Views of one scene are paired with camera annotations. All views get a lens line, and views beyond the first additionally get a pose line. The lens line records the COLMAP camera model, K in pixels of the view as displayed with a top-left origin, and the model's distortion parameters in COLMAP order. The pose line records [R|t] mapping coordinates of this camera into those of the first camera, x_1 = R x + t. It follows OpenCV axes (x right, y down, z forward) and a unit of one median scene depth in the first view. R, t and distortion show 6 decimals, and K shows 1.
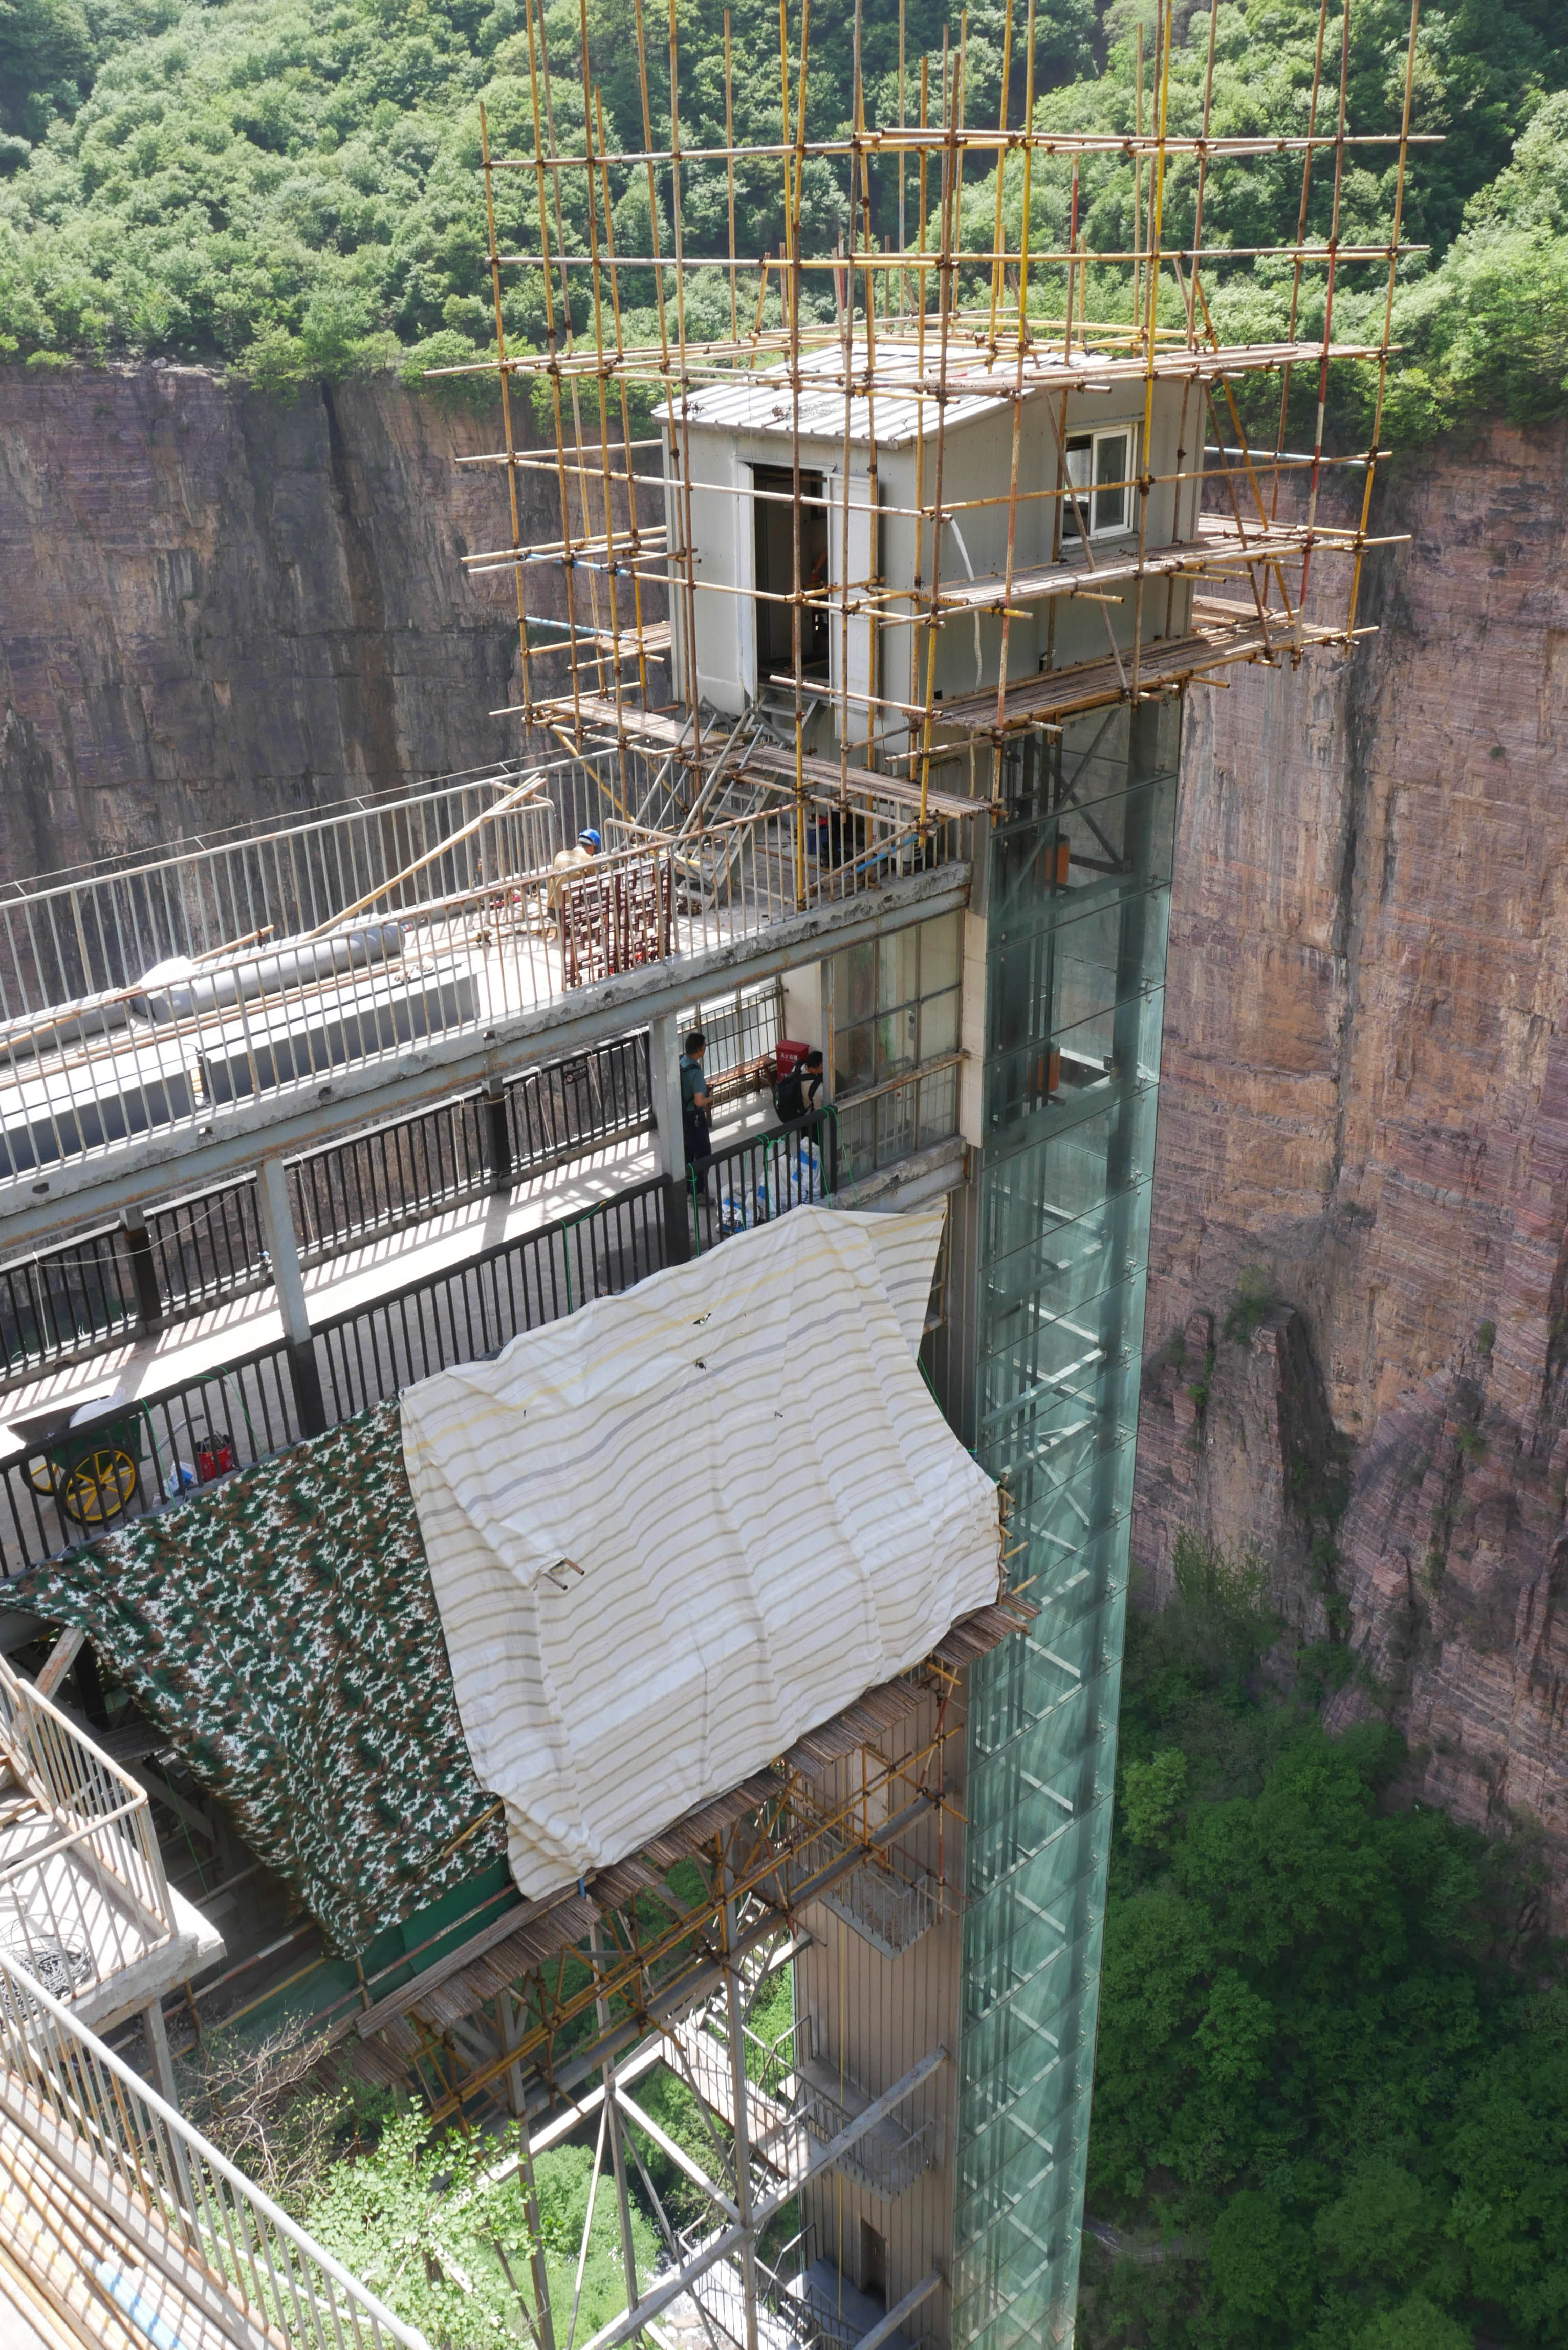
lens RADIAL K [[1935.9, 0, 784.0], [0, 1935.9, 1175.0], [0, 0, 1]] dist [-0.030122, 0.012745]
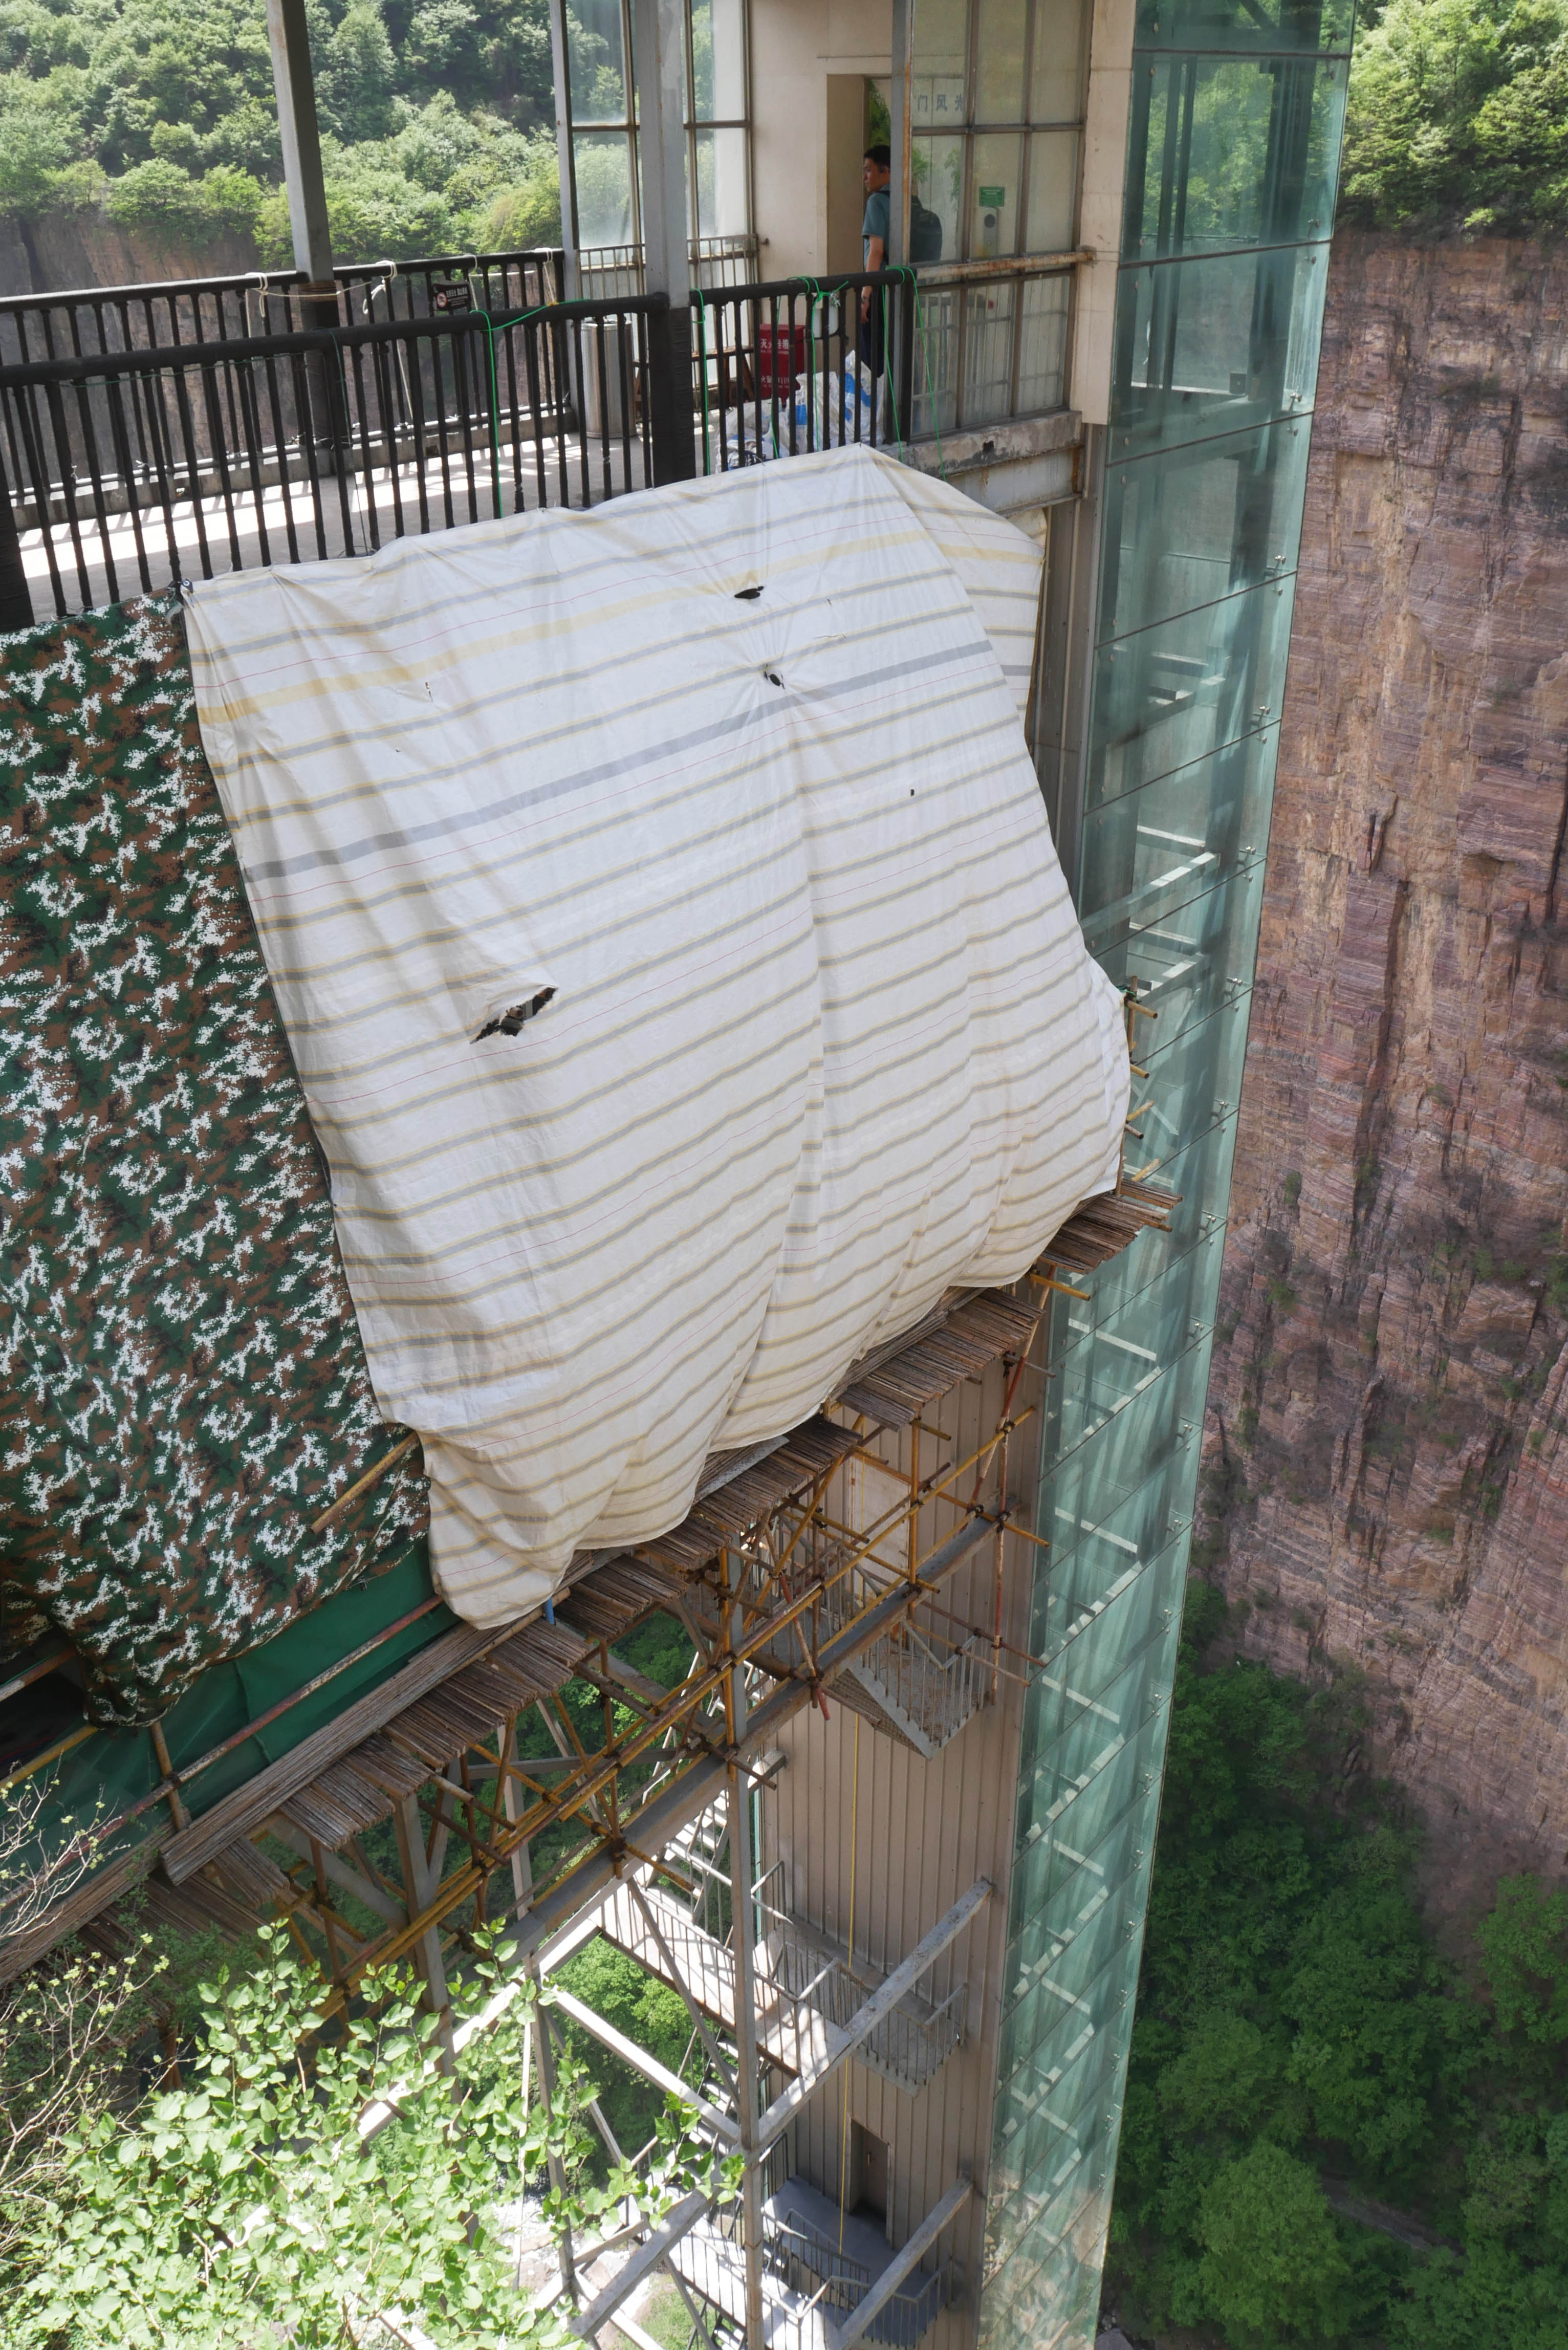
lens RADIAL K [[1935.9, 0, 784.0], [0, 1935.9, 1175.0], [0, 0, 1]] dist [-0.030122, 0.012745]
pose [[0.991922, -0.048053, 0.117391, -0.078017], [0.043316, 0.998154, 0.042570, 0.176087], [-0.119220, -0.037141, 0.992173, 0.340211]]
